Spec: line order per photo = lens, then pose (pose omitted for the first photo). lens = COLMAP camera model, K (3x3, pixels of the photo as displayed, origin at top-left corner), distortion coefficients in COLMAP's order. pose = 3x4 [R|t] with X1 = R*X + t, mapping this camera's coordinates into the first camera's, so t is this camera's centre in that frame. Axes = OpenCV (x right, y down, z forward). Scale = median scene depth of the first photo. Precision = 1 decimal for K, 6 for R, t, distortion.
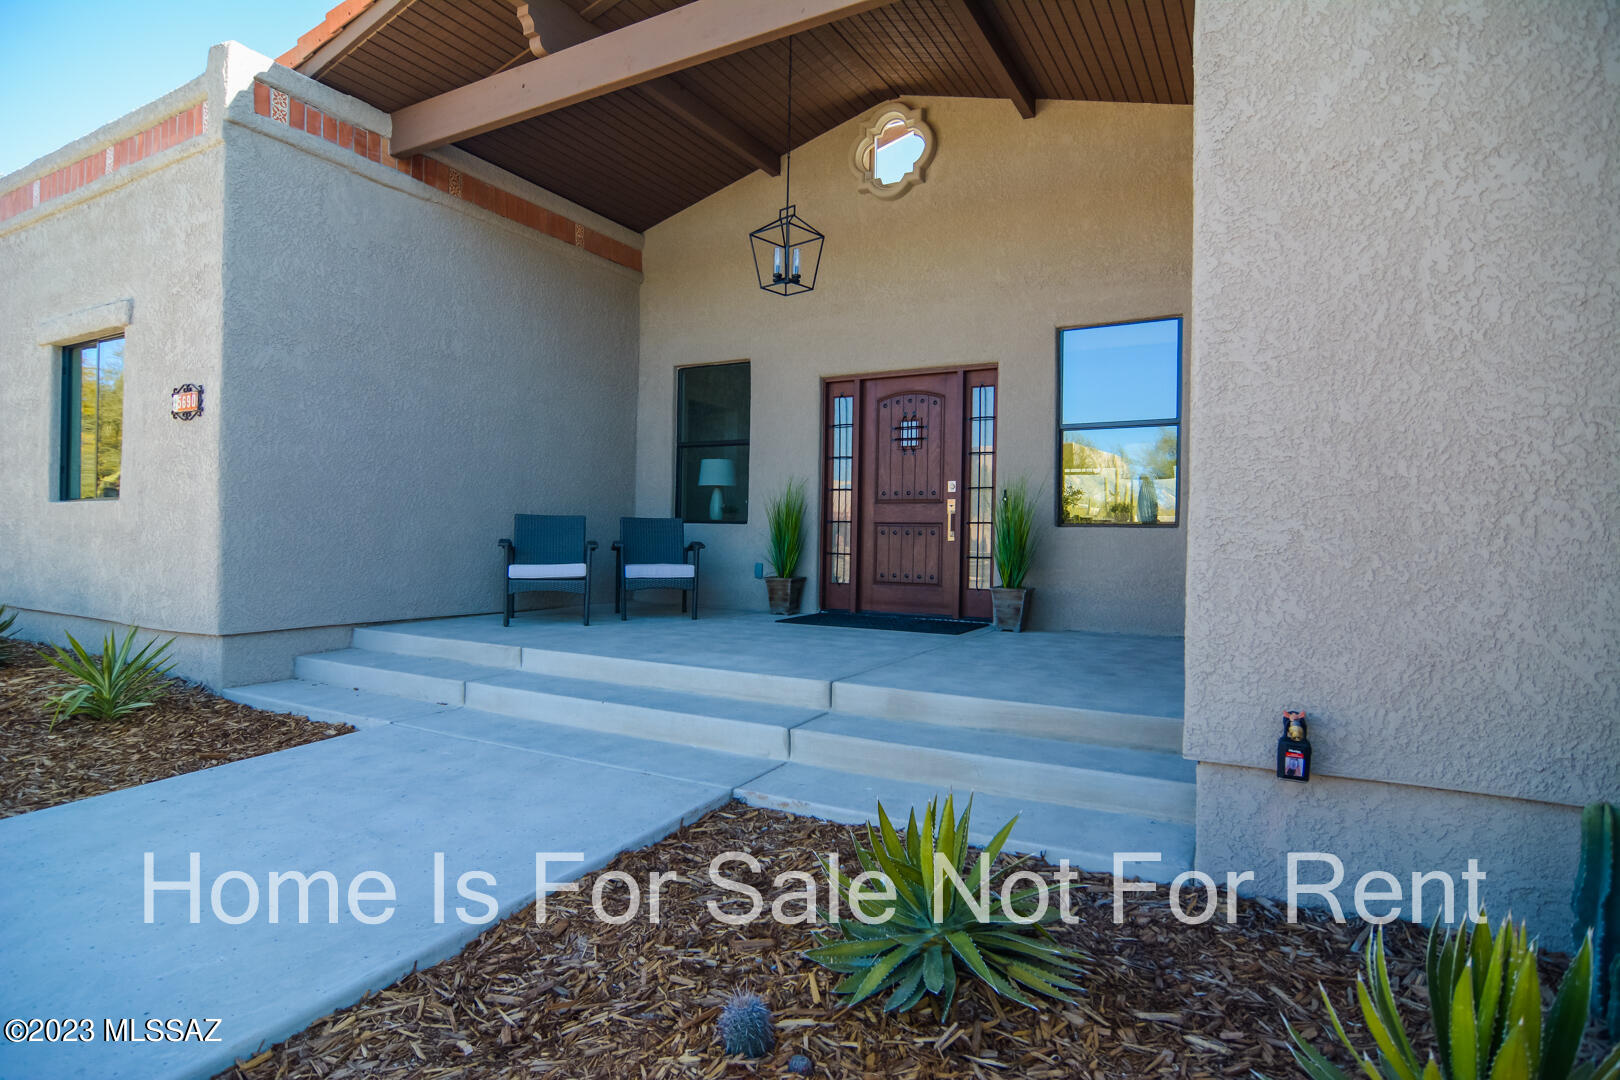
lens RADIAL K [[874.9, 0, 806.7], [0, 874.9, 533.7], [0, 0, 1]] dist [-0.011660, -0.004463]
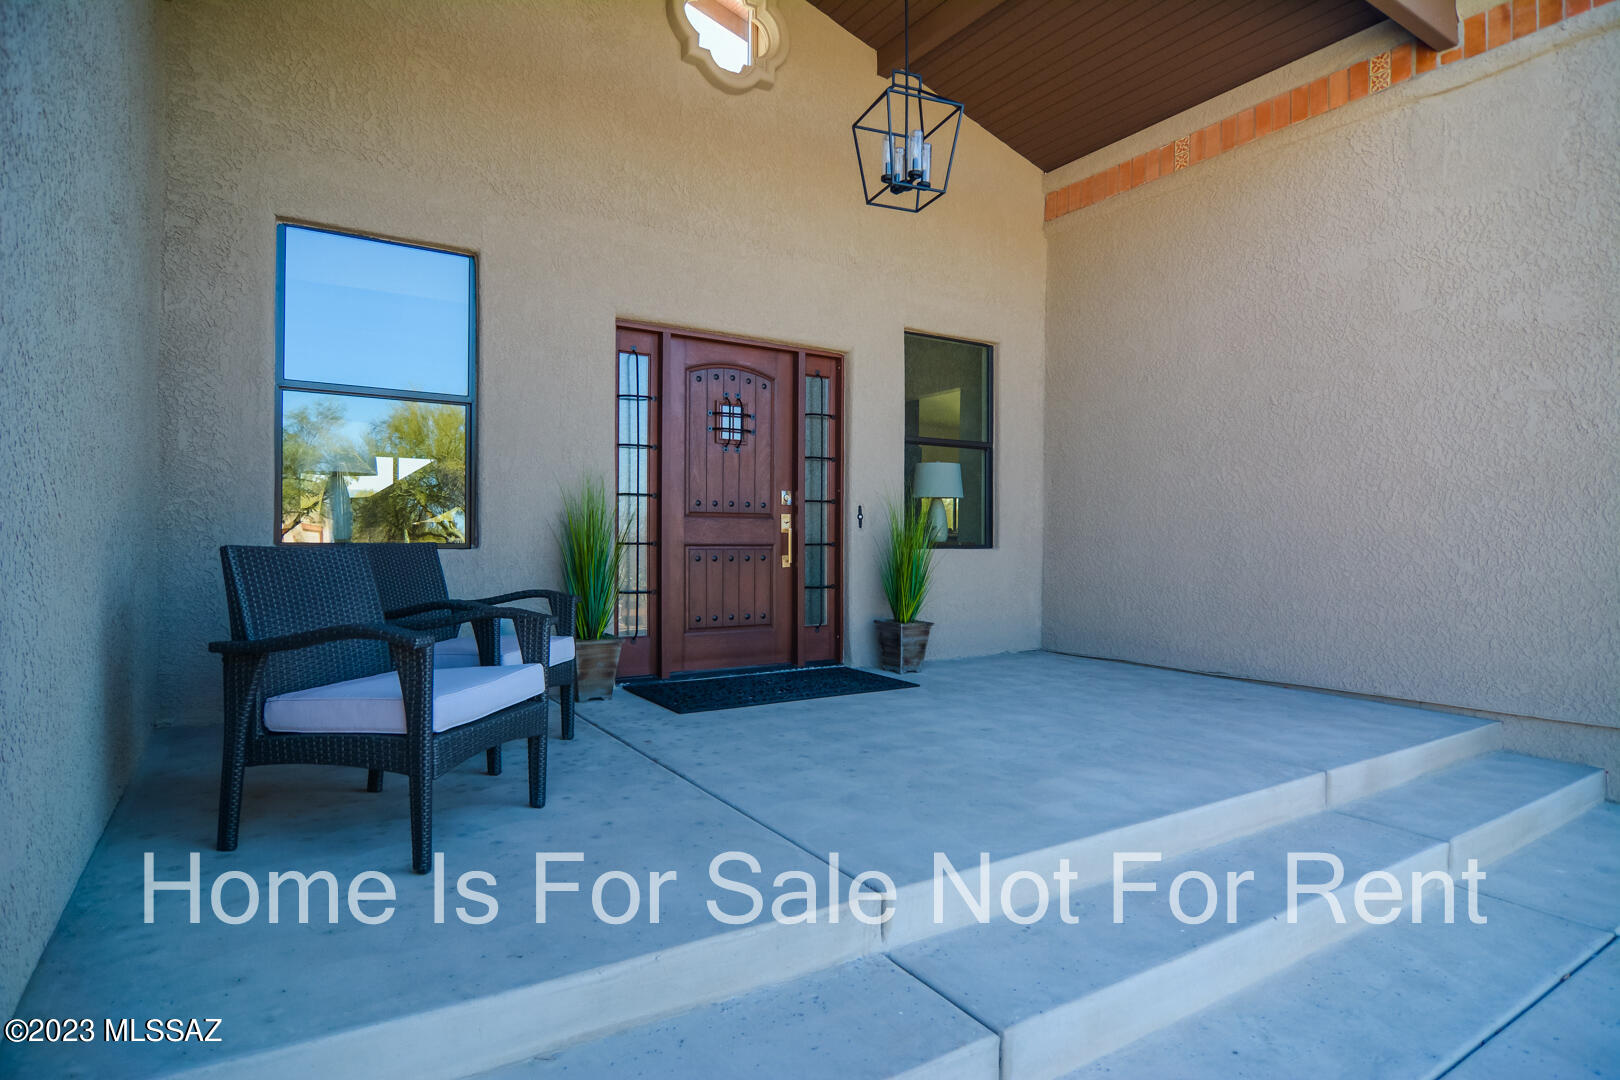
lens RADIAL K [[874.9, 0, 817.0], [0, 874.9, 538.9], [0, 0, 1]] dist [-0.011660, -0.004463]
pose [[0.459111, -0.009949, 0.888323, -0.502010], [0.000112, 0.999938, 0.011141, -0.025146], [-0.888379, -0.005015, 0.459084, 0.600146]]
